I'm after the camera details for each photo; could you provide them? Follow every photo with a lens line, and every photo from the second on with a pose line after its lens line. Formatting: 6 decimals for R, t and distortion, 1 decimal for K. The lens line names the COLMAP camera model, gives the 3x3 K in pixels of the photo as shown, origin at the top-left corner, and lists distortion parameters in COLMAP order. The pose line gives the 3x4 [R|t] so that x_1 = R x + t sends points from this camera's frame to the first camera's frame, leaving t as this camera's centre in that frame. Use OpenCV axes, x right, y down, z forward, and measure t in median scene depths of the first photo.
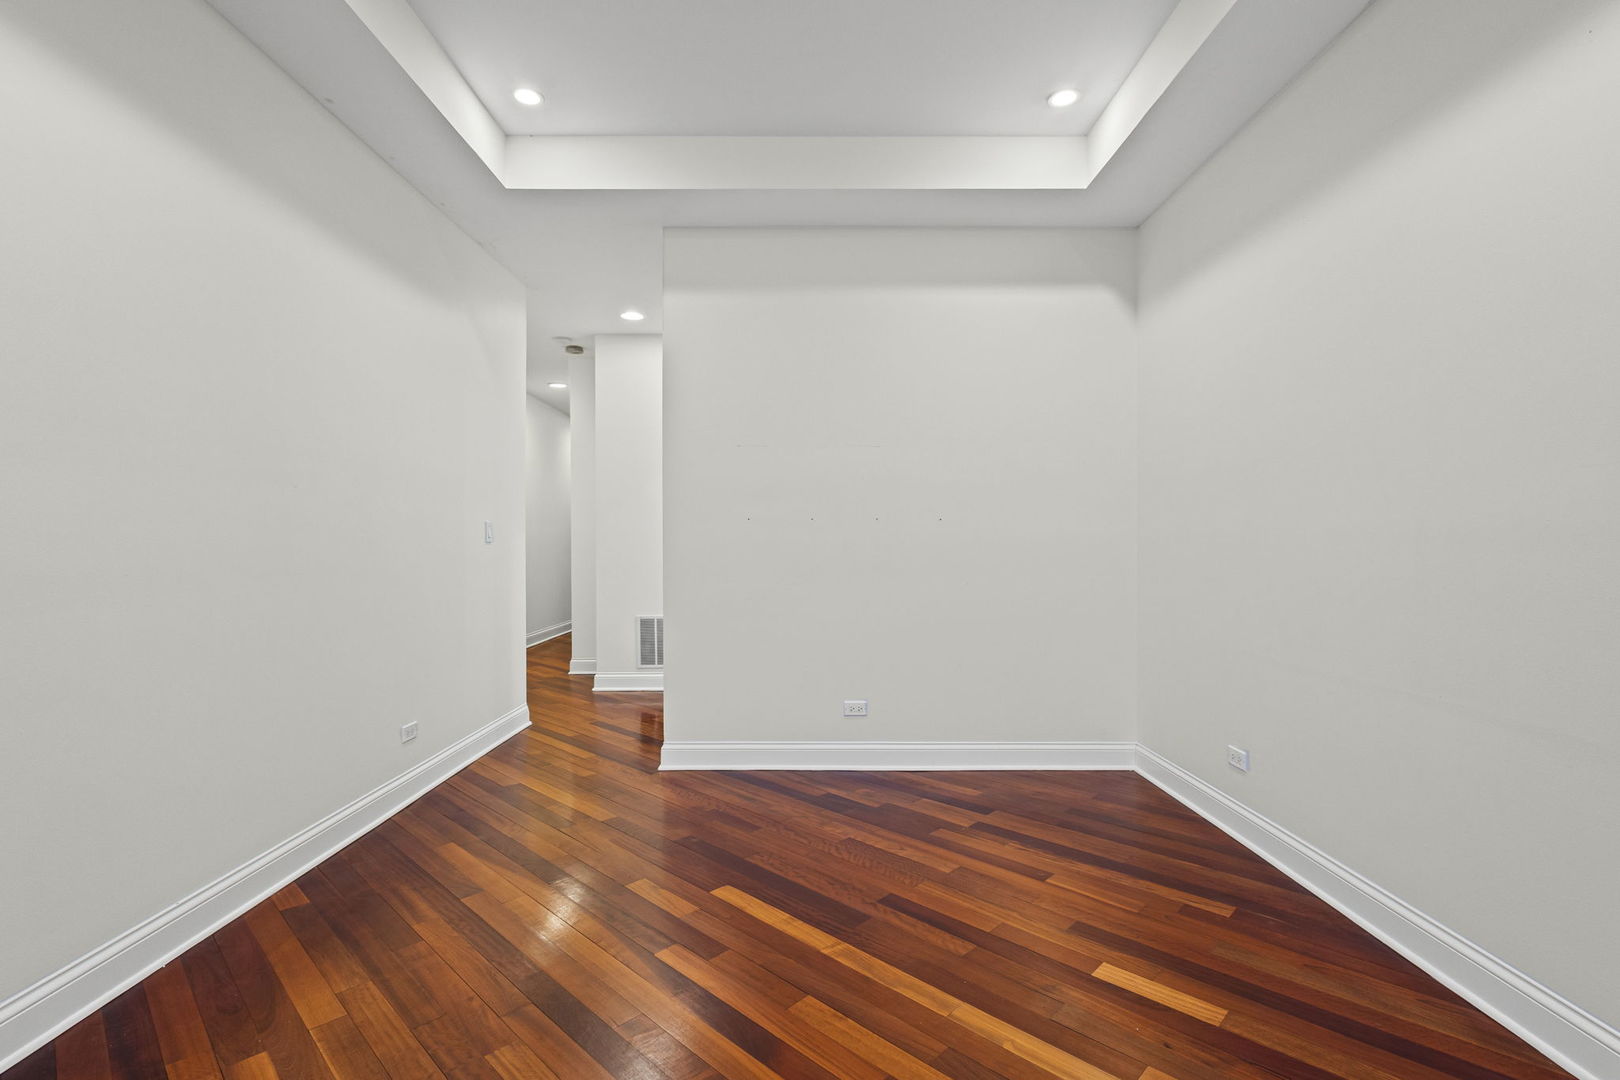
lens RADIAL K [[741.3, 0, 809.5], [0, 741.3, 546.5], [0, 0, 1]] dist [0.005622, 0.000979]
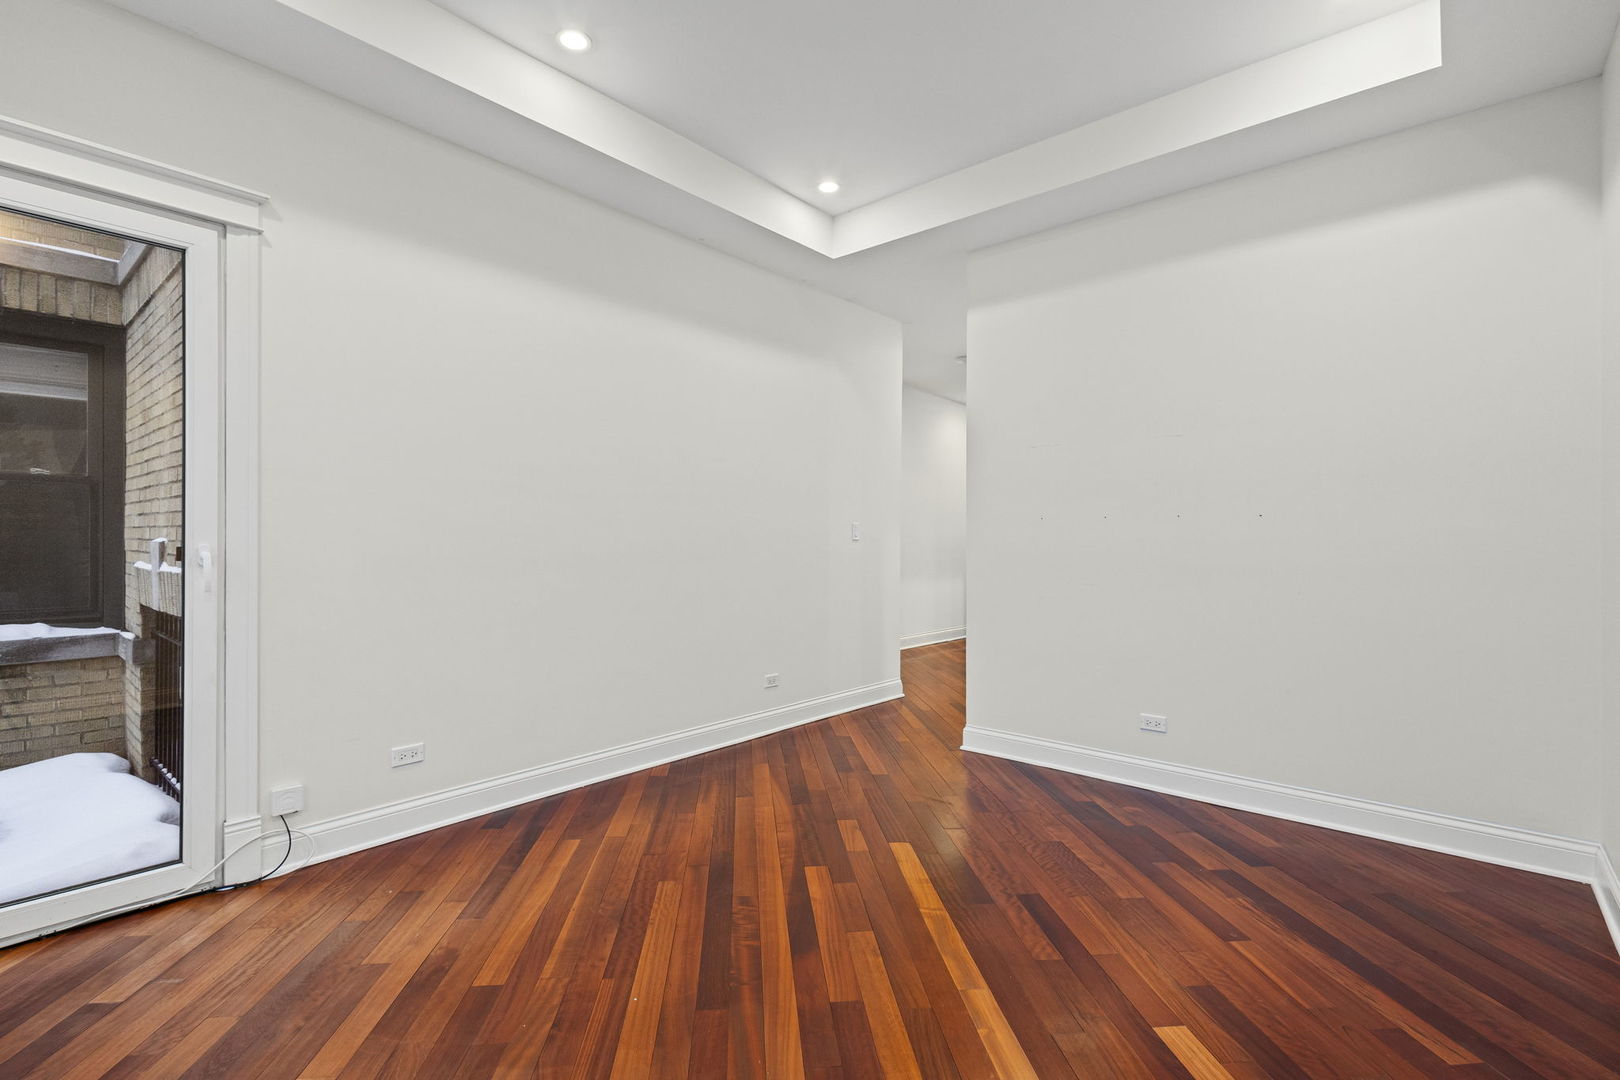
lens RADIAL K [[741.4, 0, 815.8], [0, 741.4, 536.8], [0, 0, 1]] dist [0.004074, -0.000372]
pose [[0.755532, 0.001354, -0.655110, 0.443979], [-0.010060, 0.999904, -0.009536, 0.002350], [0.655034, 0.013795, 0.755473, 0.040492]]
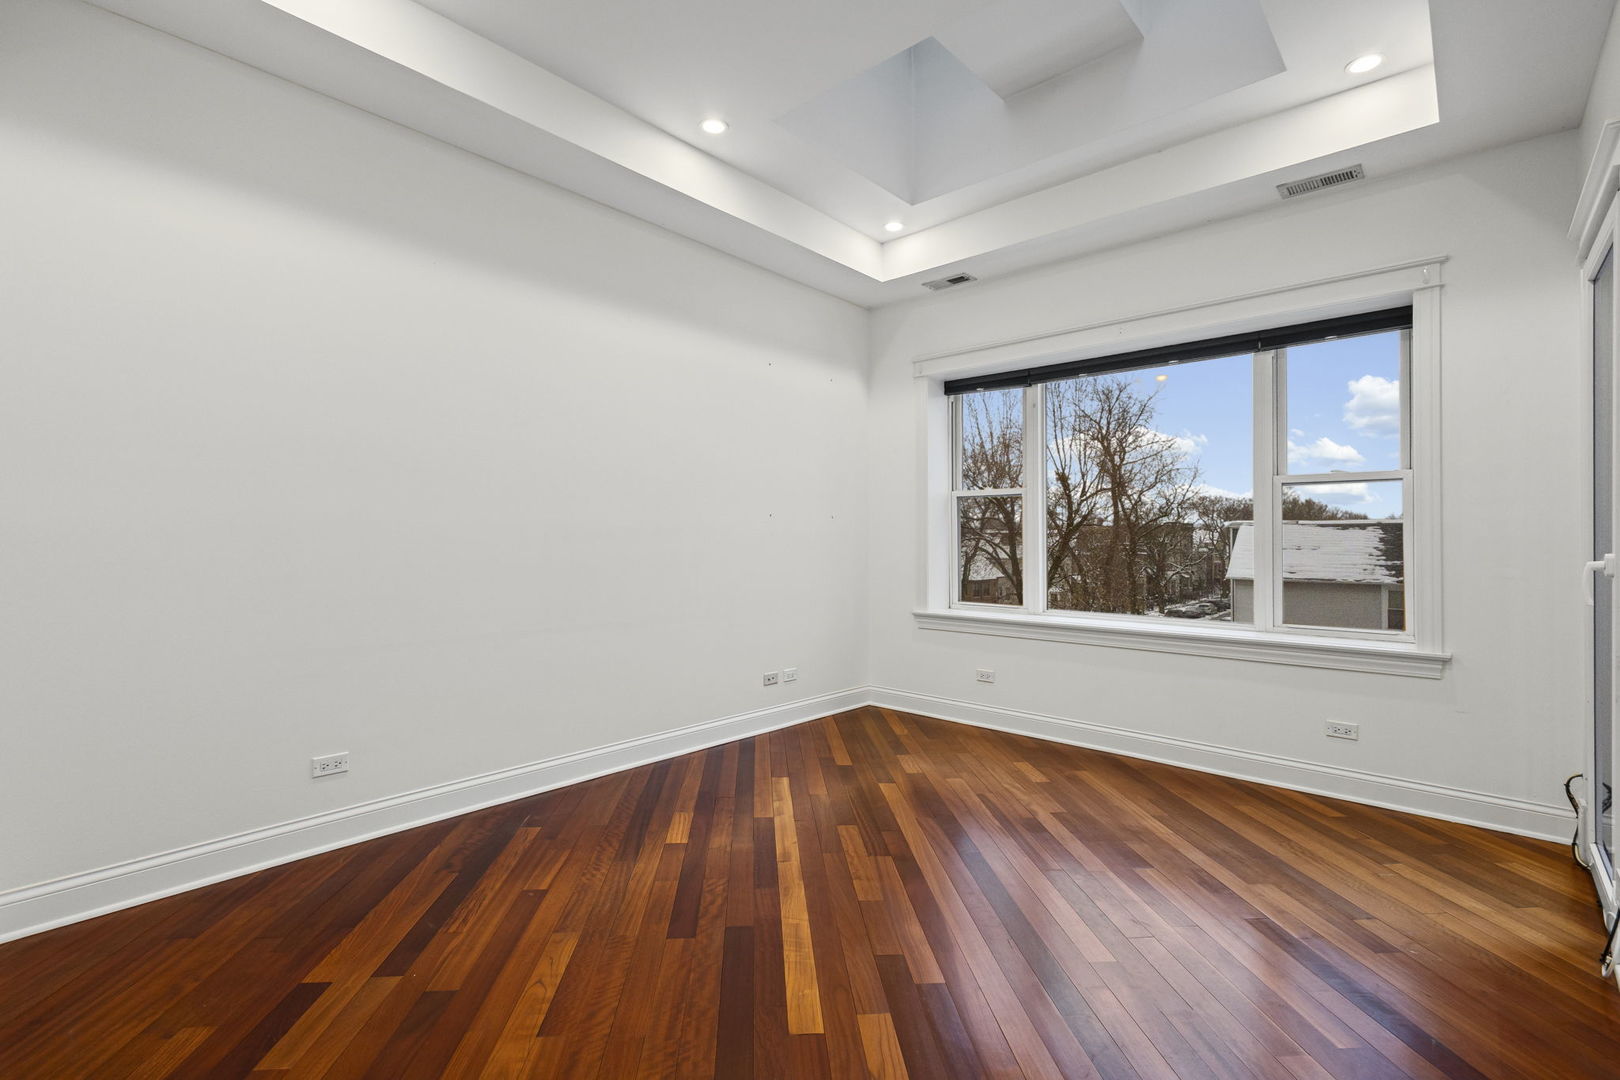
lens RADIAL K [[741.4, 0, 815.8], [0, 741.4, 536.8], [0, 0, 1]] dist [0.004074, -0.000372]
pose [[-0.741391, -0.002705, 0.671067, -0.502211], [0.006091, 0.999924, 0.010761, -0.010647], [-0.671045, 0.012065, -0.741318, 1.268770]]
